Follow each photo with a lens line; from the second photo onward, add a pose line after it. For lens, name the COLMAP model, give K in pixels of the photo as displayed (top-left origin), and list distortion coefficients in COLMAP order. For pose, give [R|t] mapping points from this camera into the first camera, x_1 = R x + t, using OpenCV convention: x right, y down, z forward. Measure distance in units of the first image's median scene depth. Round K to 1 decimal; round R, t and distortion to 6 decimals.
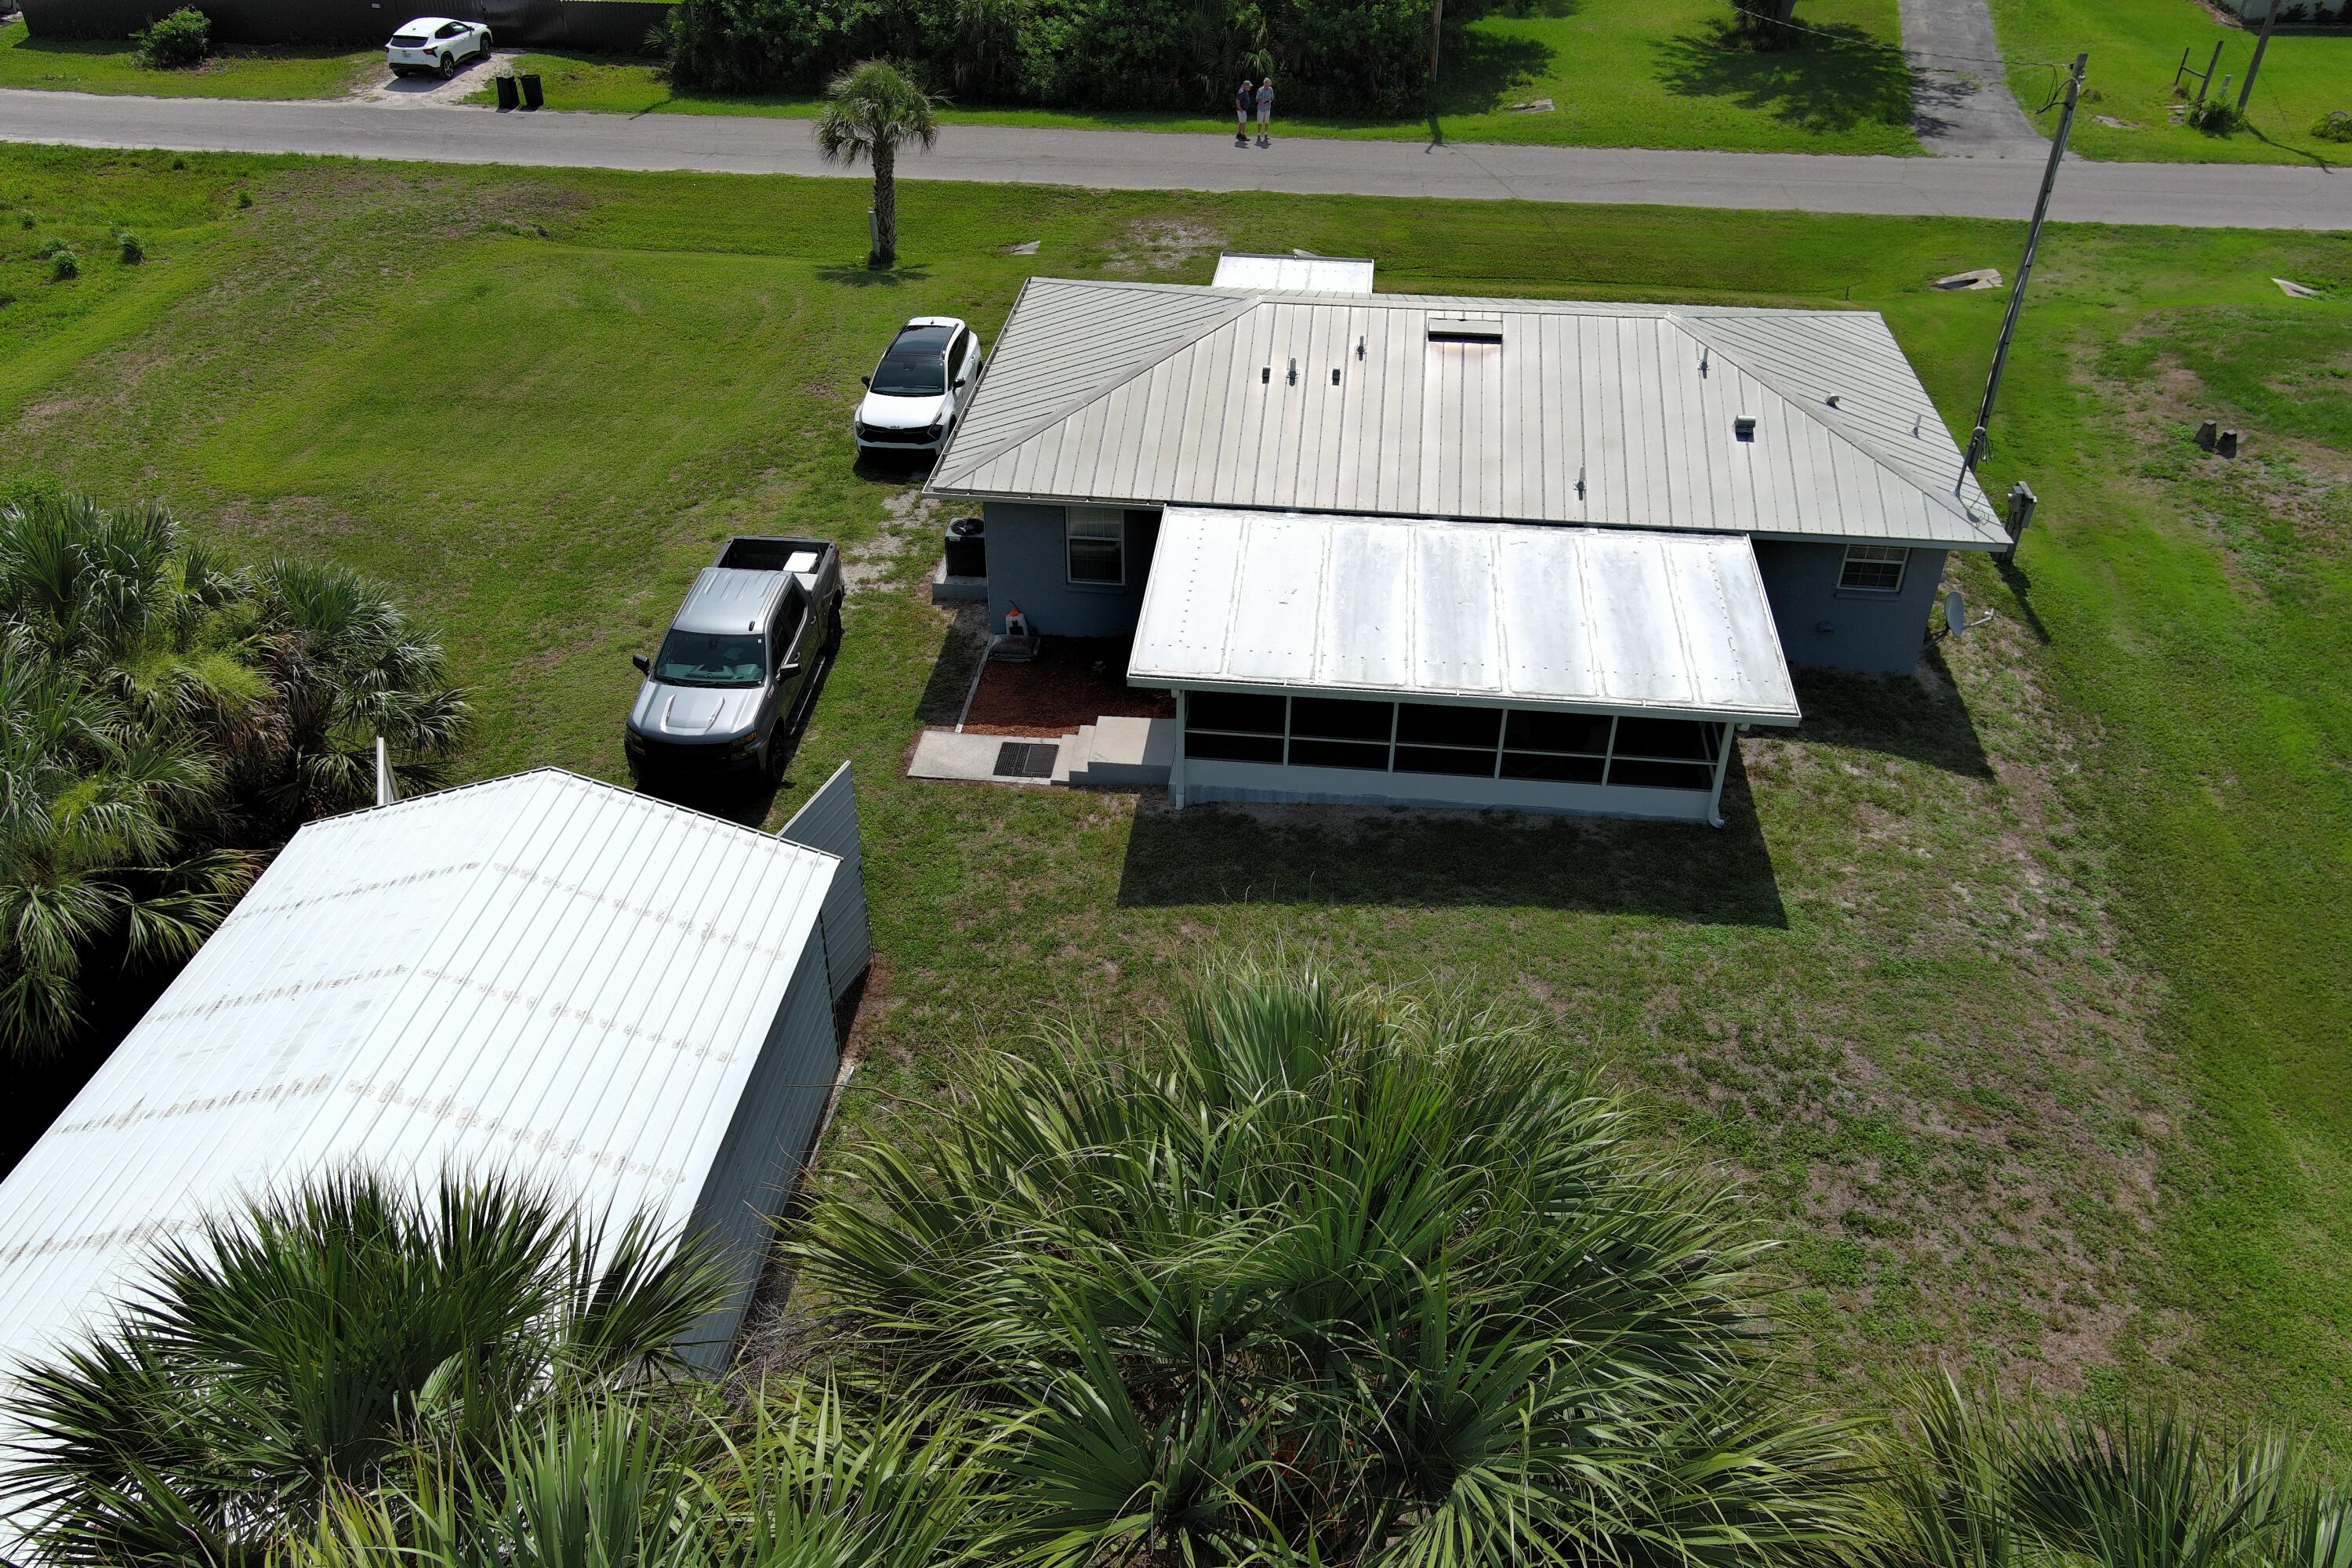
lens RADIAL K [[1830.5, 0, 1170.4], [0, 1830.5, 785.7], [0, 0, 1]] dist [0.019067, -0.026196]
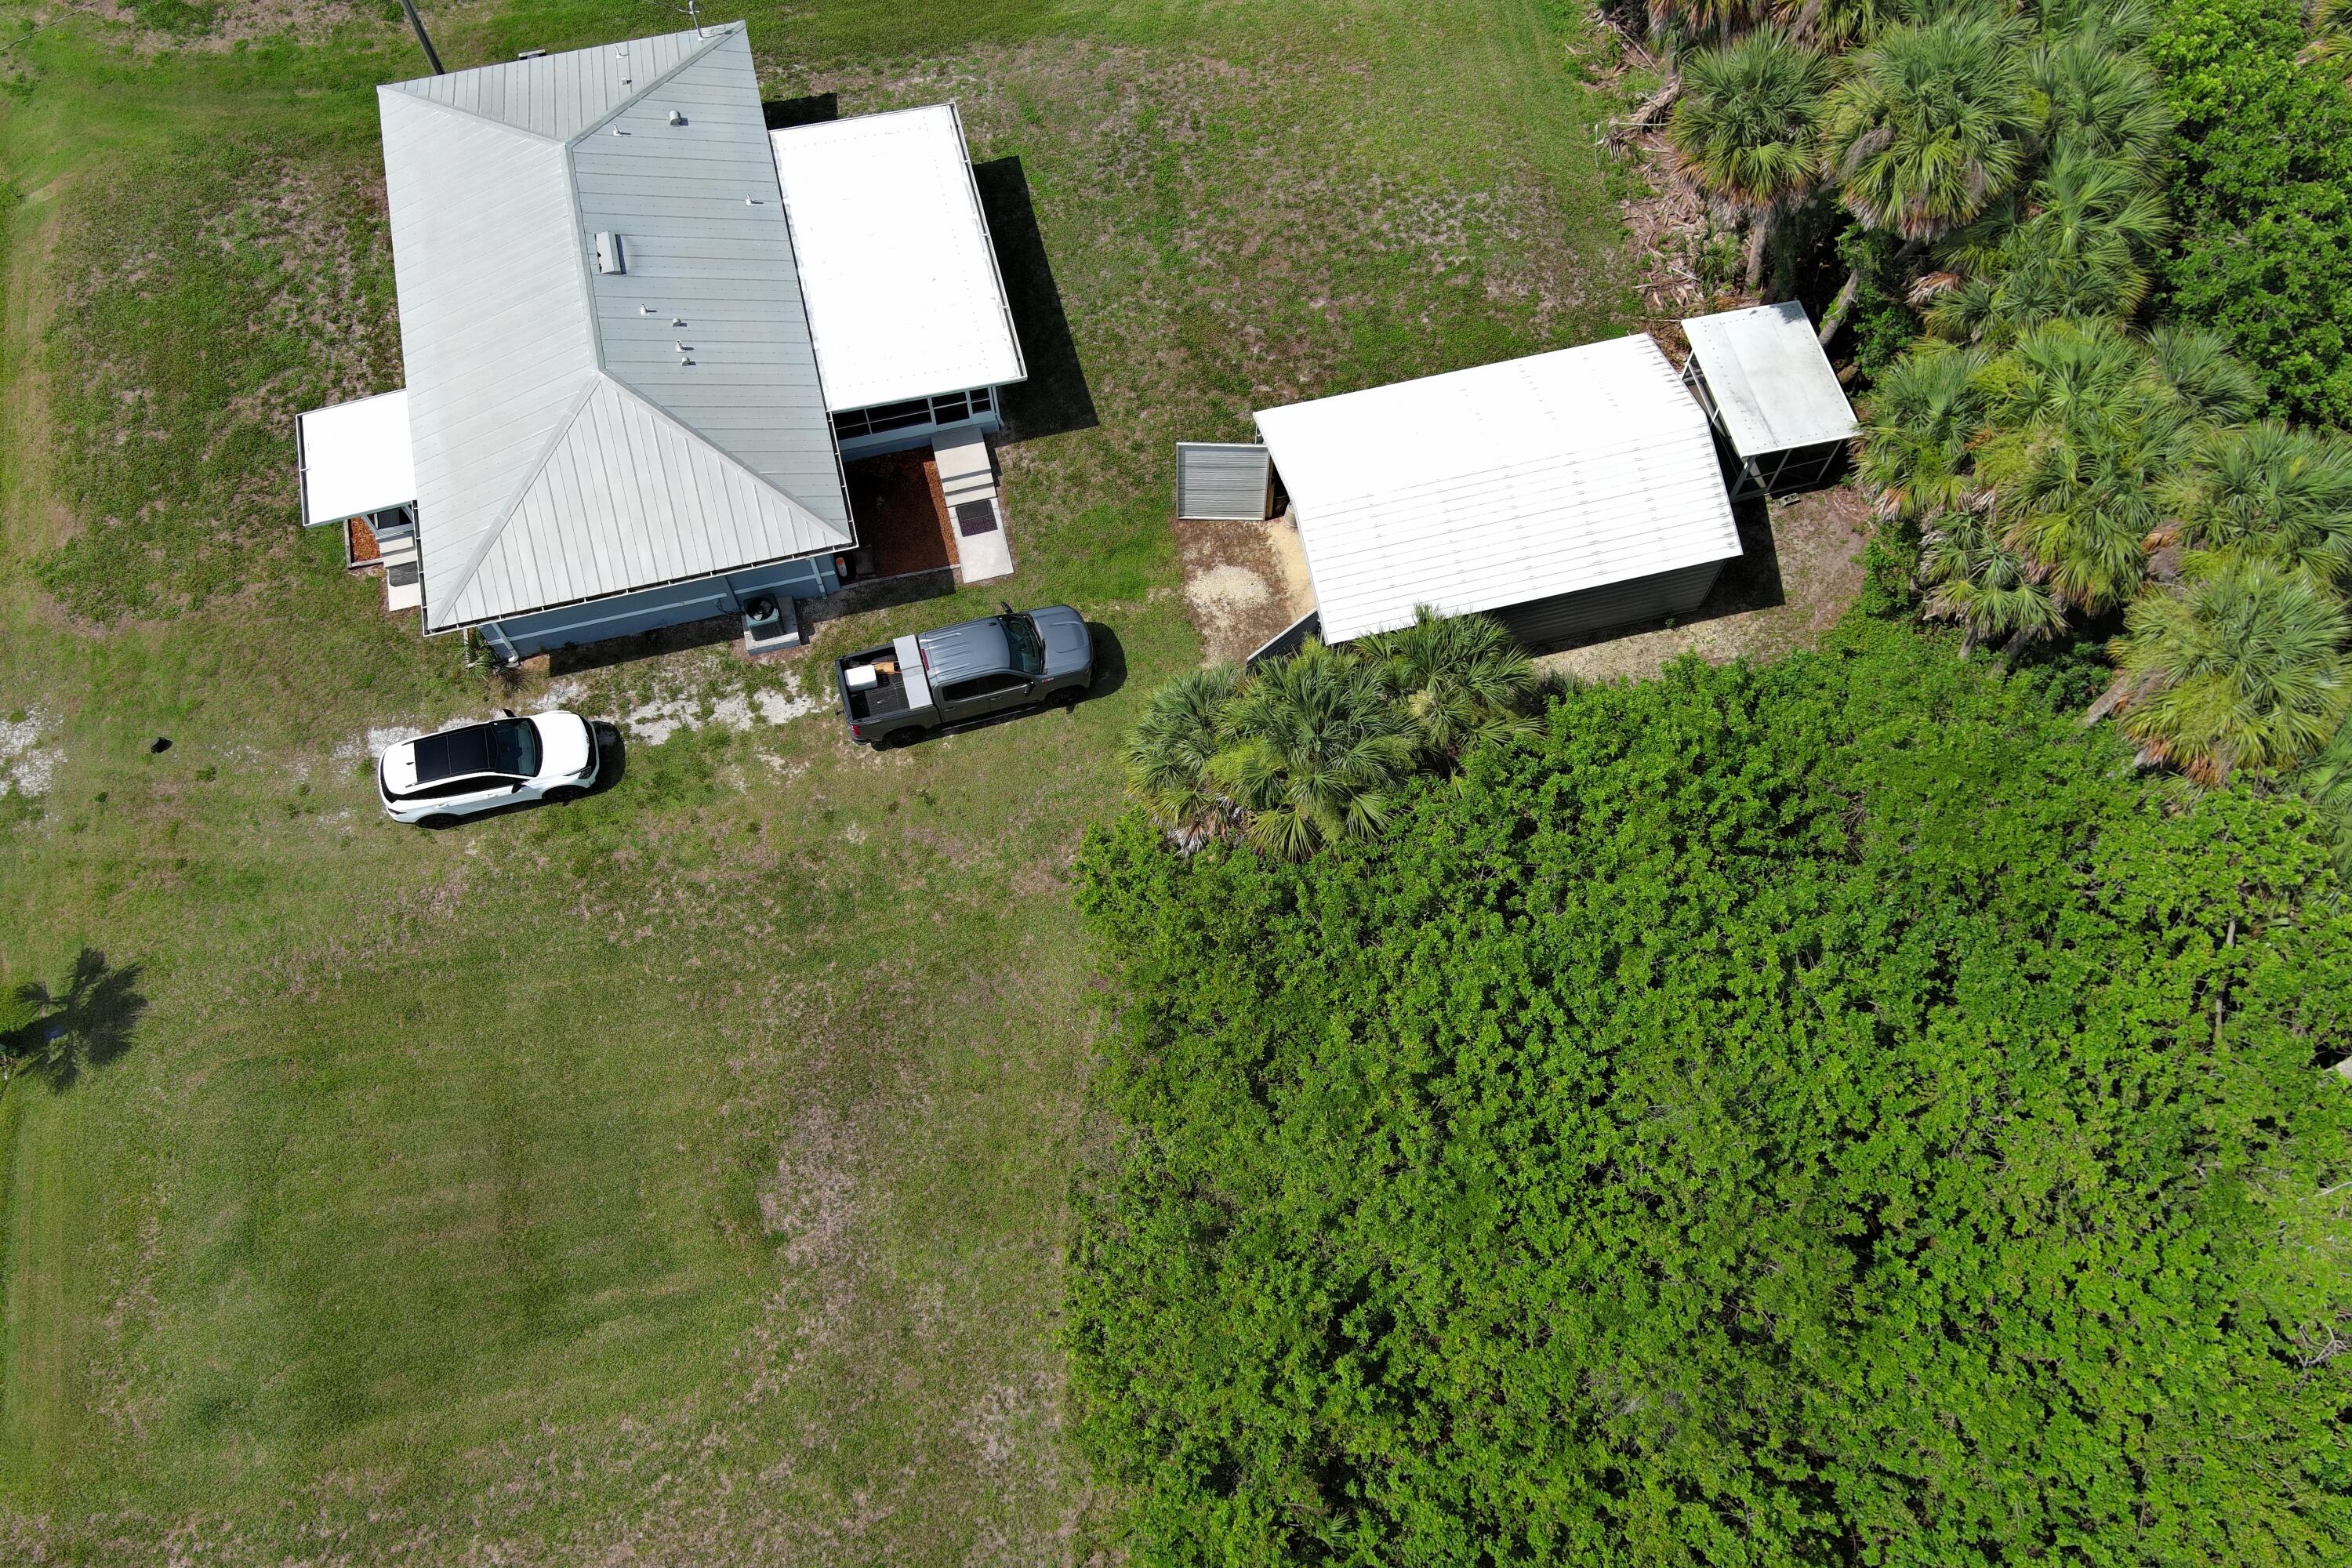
lens RADIAL K [[1830.5, 0, 1175.9], [0, 1830.5, 791.3], [0, 0, 1]] dist [0.019067, -0.026196]
pose [[-0.346402, -0.858979, 0.377042, -0.817211], [0.535687, 0.148821, 0.831199, -1.048989], [-0.770095, 0.489905, 0.408592, 0.269282]]
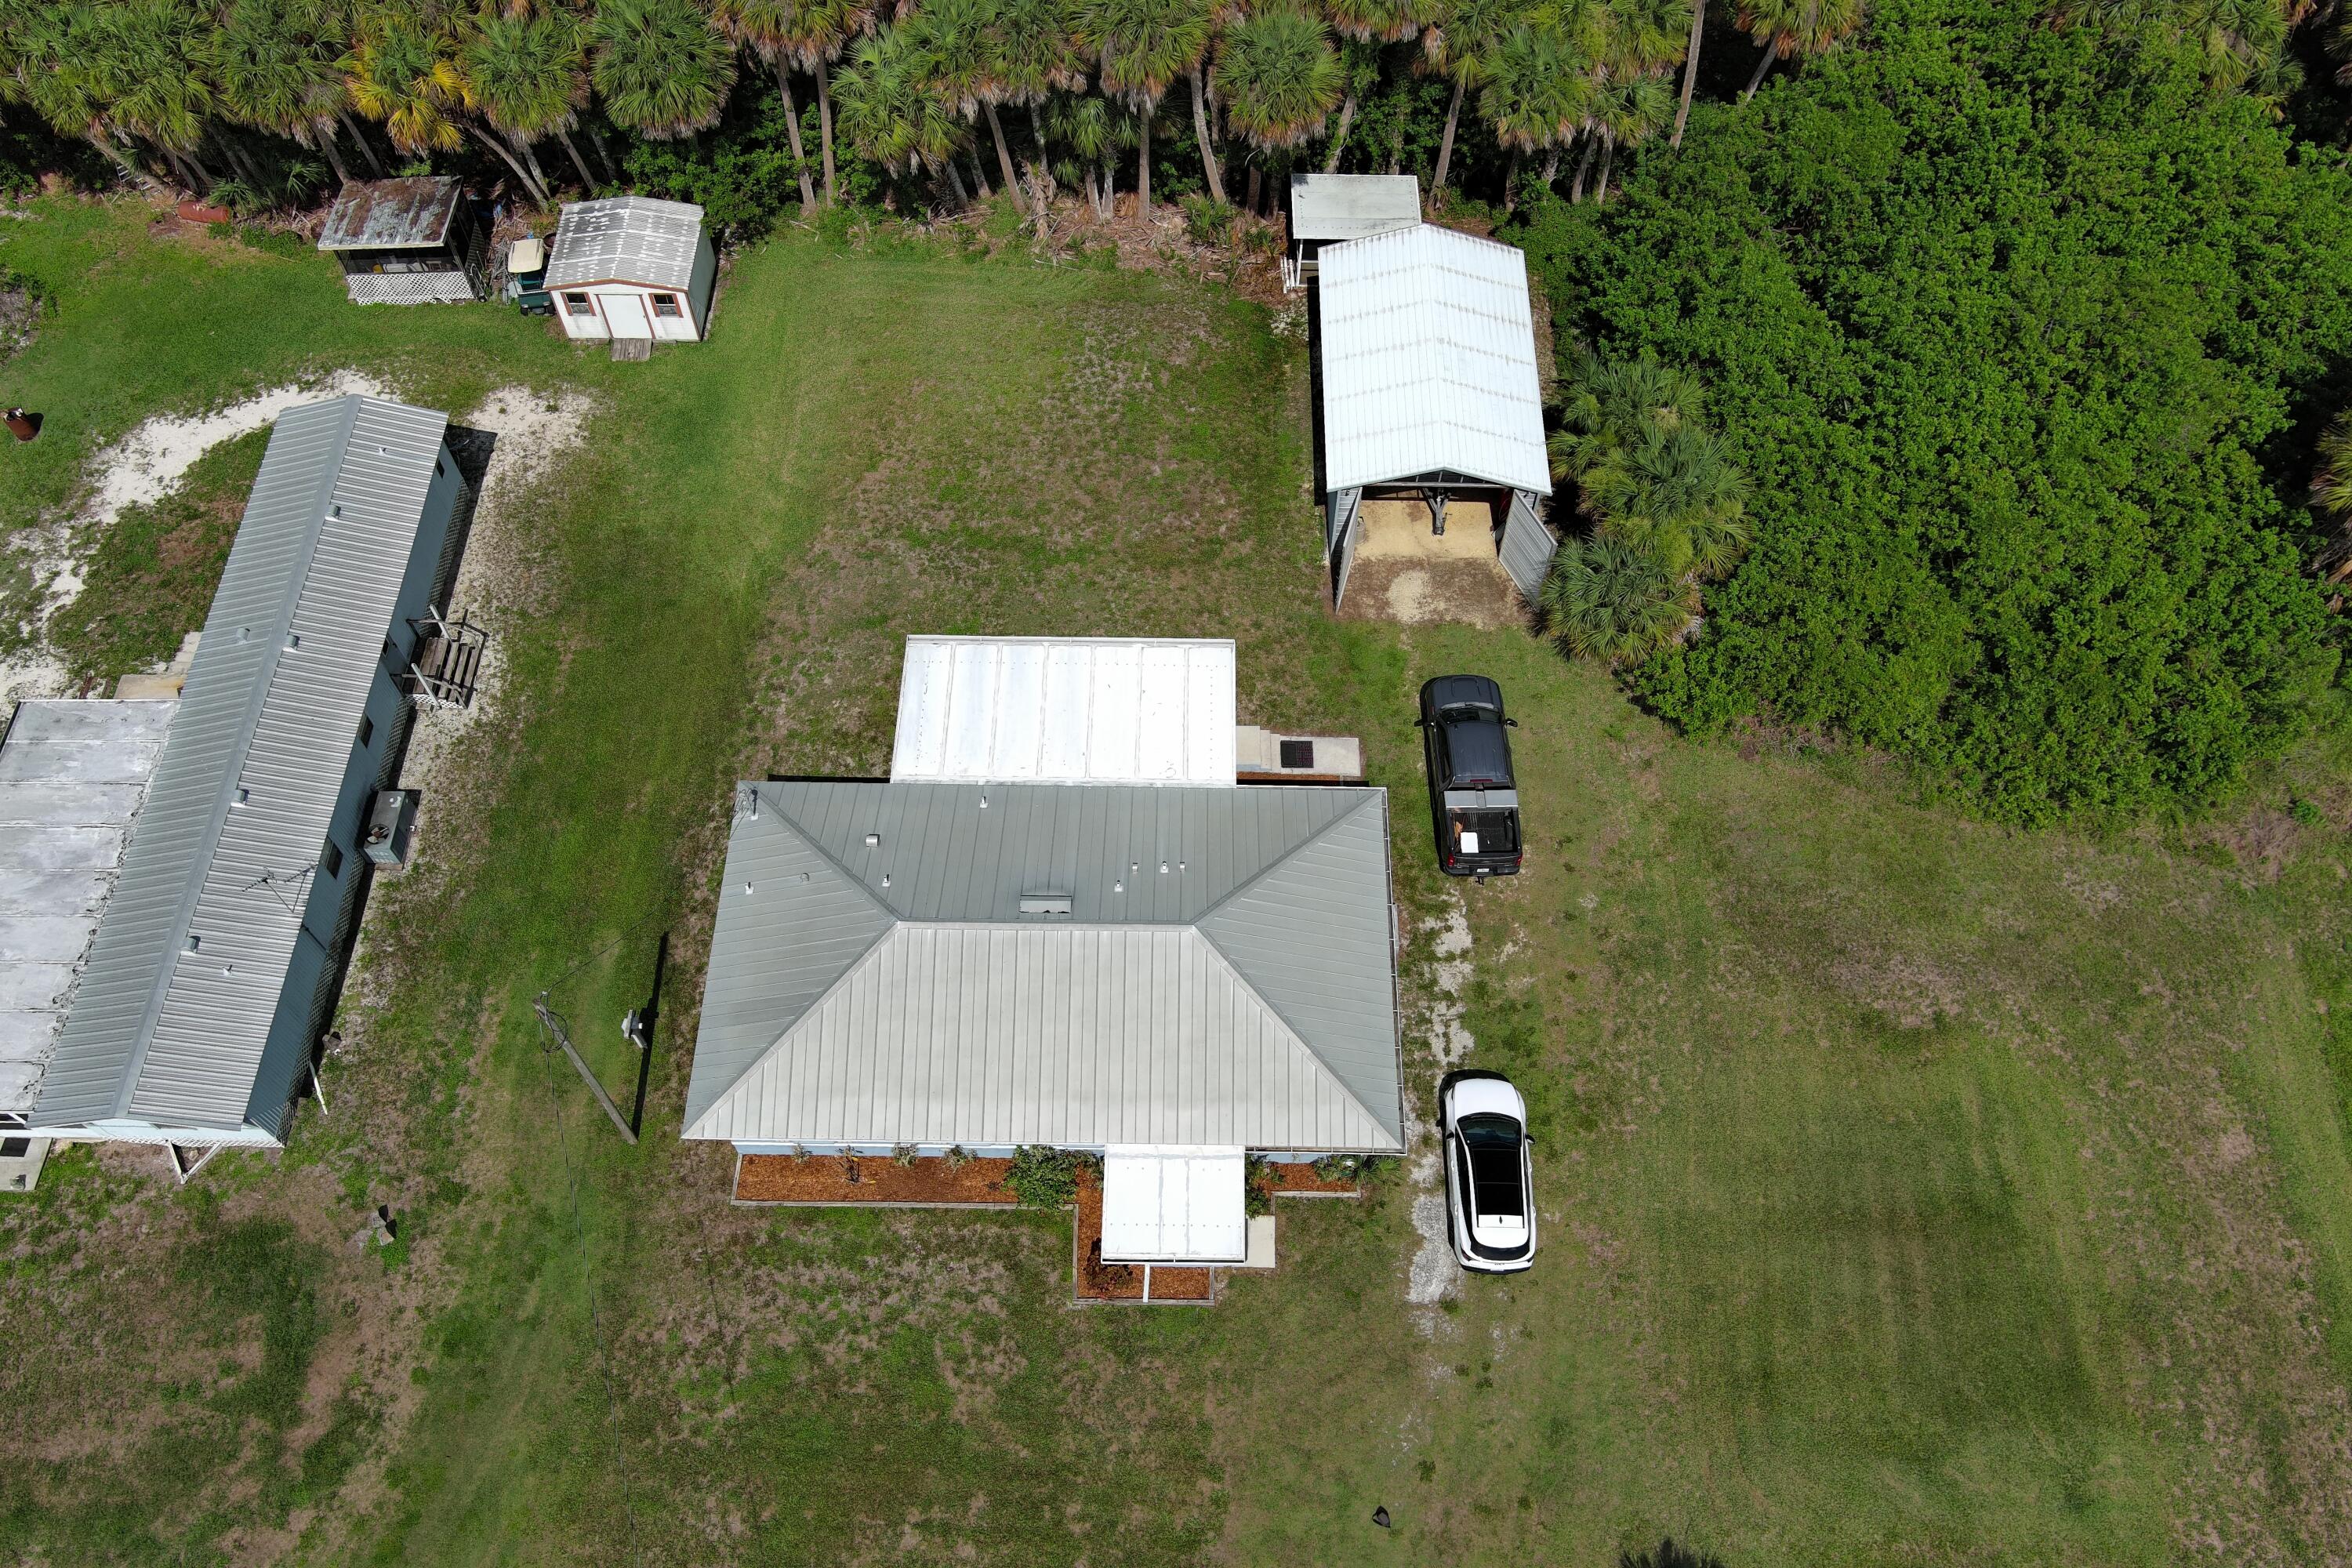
lens RADIAL K [[1830.5, 0, 1175.6], [0, 1830.5, 785.3], [0, 0, 1]] dist [0.019067, -0.026196]
pose [[-0.995069, 0.078341, -0.060838, 0.129458], [-0.065599, -0.059694, 0.996059, -1.539002], [0.074401, 0.995138, 0.064539, 0.767465]]
